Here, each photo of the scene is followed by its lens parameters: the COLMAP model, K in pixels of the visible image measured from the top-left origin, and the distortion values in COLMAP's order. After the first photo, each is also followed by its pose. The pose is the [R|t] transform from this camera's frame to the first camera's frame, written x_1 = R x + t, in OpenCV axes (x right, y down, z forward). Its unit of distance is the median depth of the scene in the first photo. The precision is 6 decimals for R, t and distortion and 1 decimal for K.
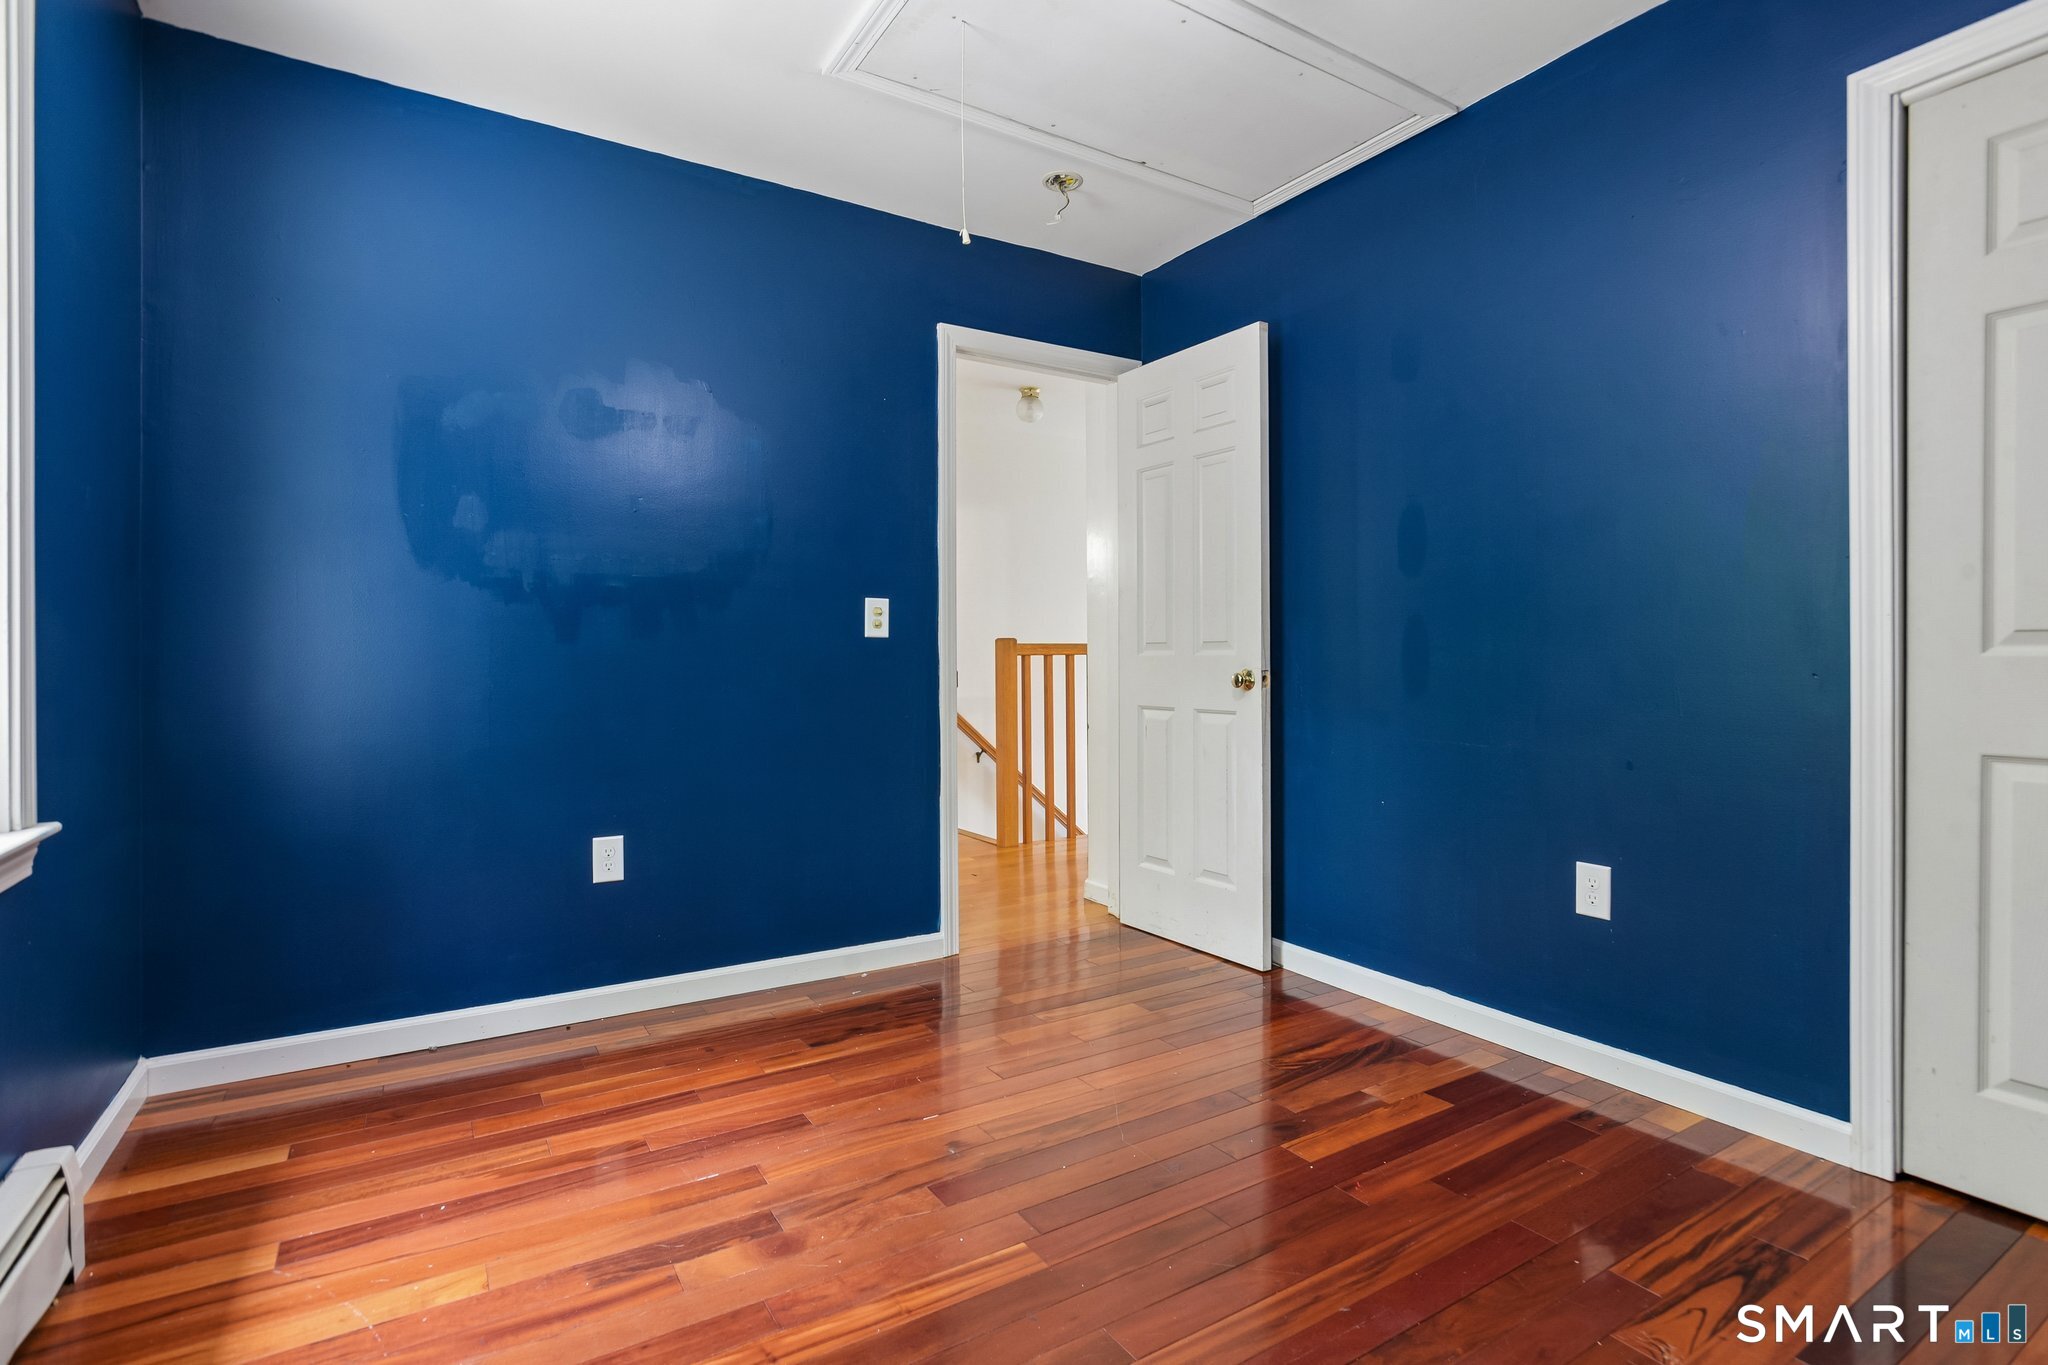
lens RADIAL K [[987.2, 0, 1035.0], [0, 987.2, 678.2], [0, 0, 1]] dist [0.002258, -0.000027]
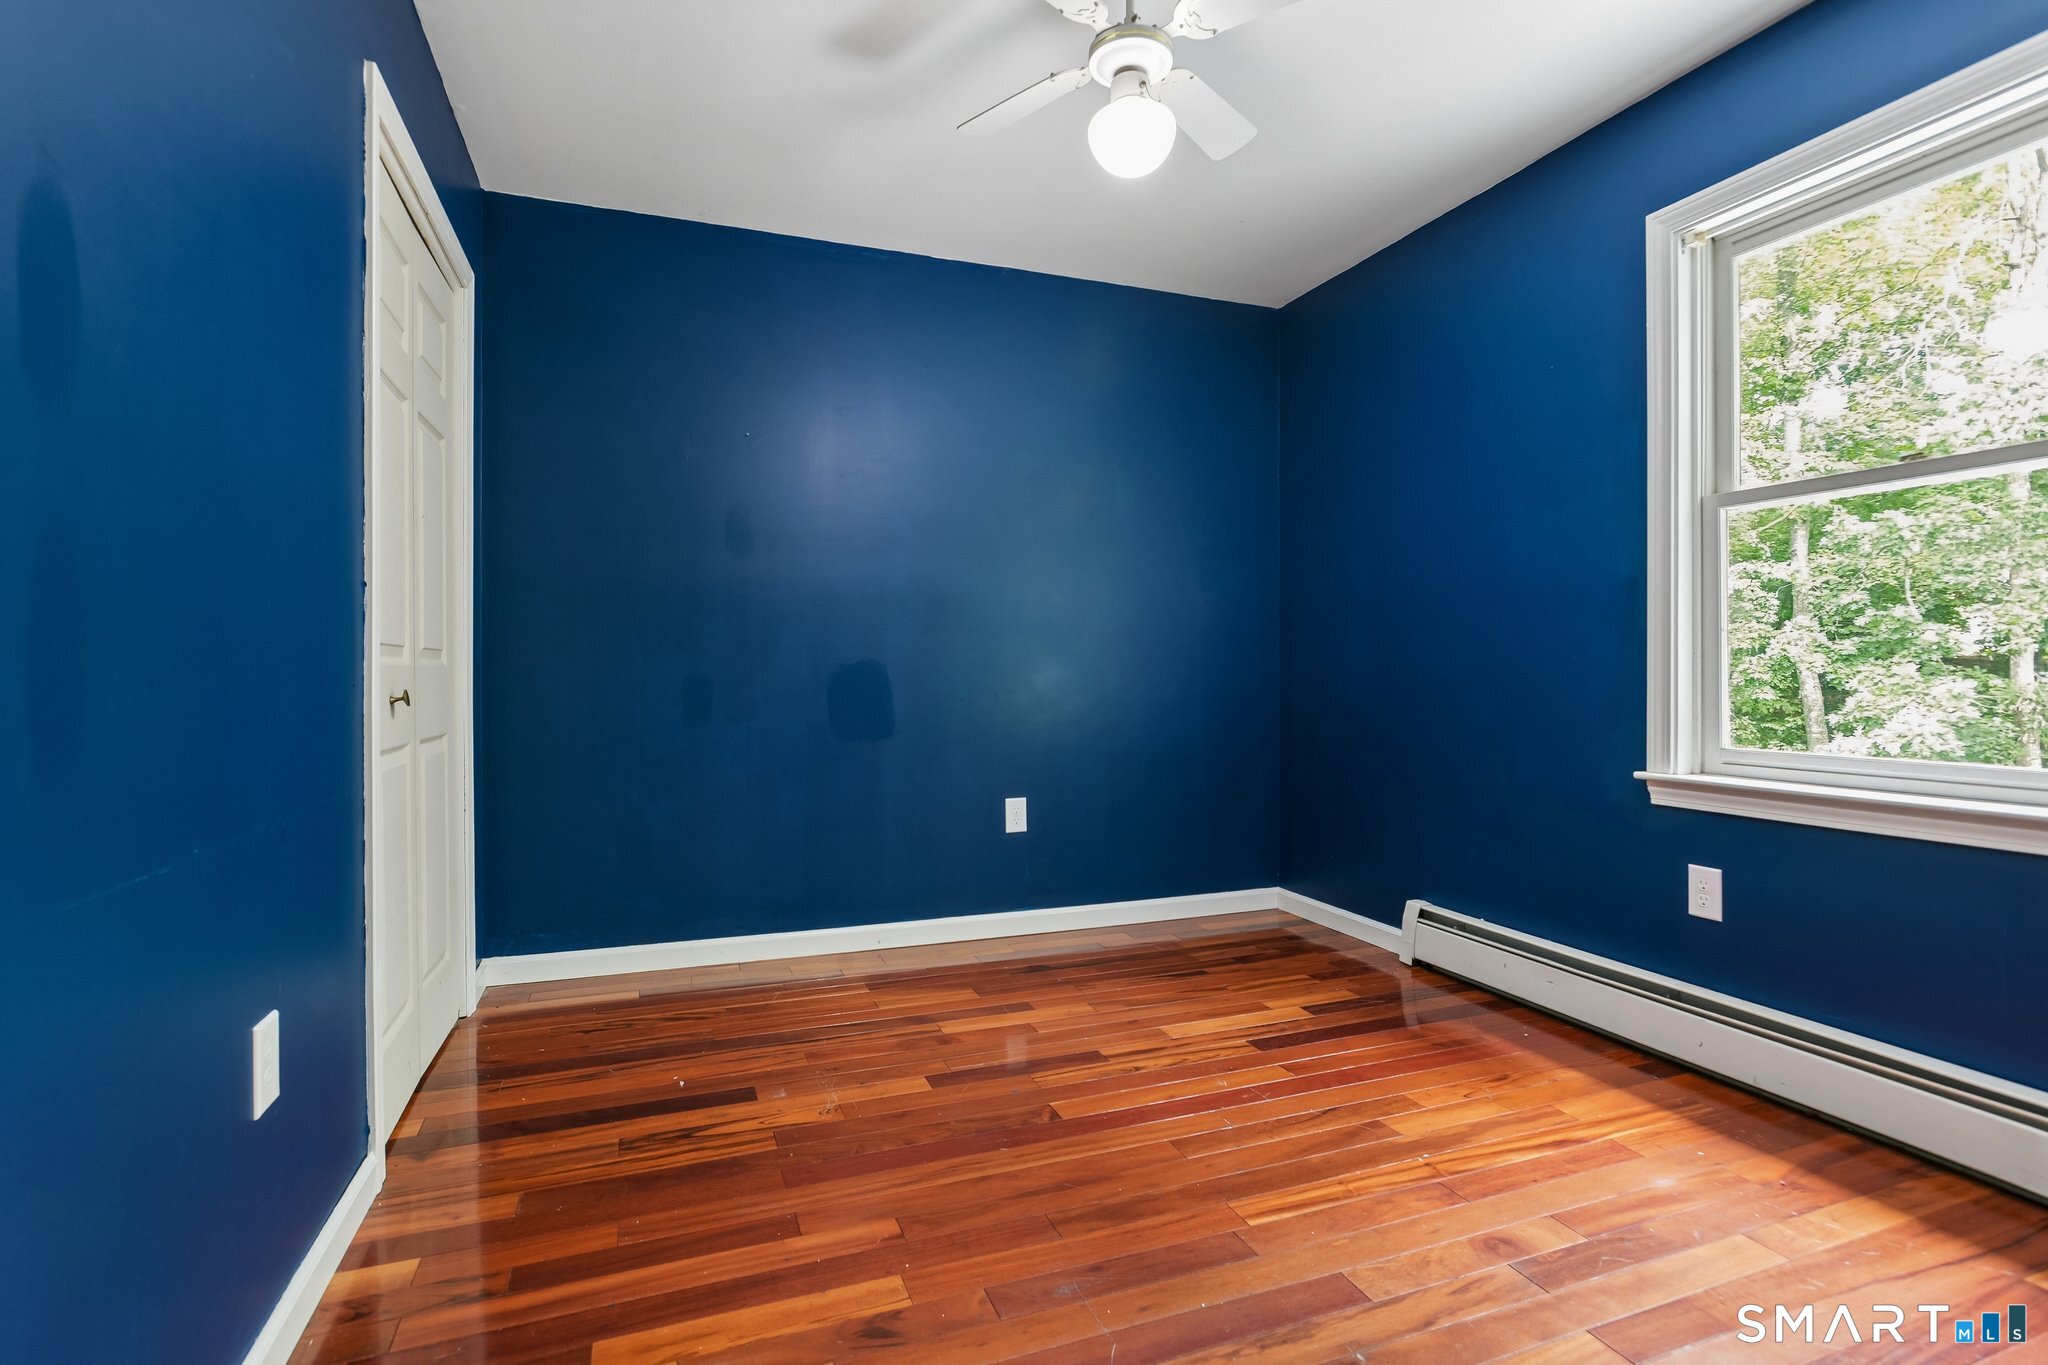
lens RADIAL K [[987.2, 0, 1023.3], [0, 987.2, 672.0], [0, 0, 1]] dist [0.002258, -0.000027]
pose [[-0.980212, 0.001602, 0.197946, 0.015117], [0.005355, 0.999816, 0.018429, -0.032811], [-0.197880, 0.019124, -0.980040, 1.970010]]
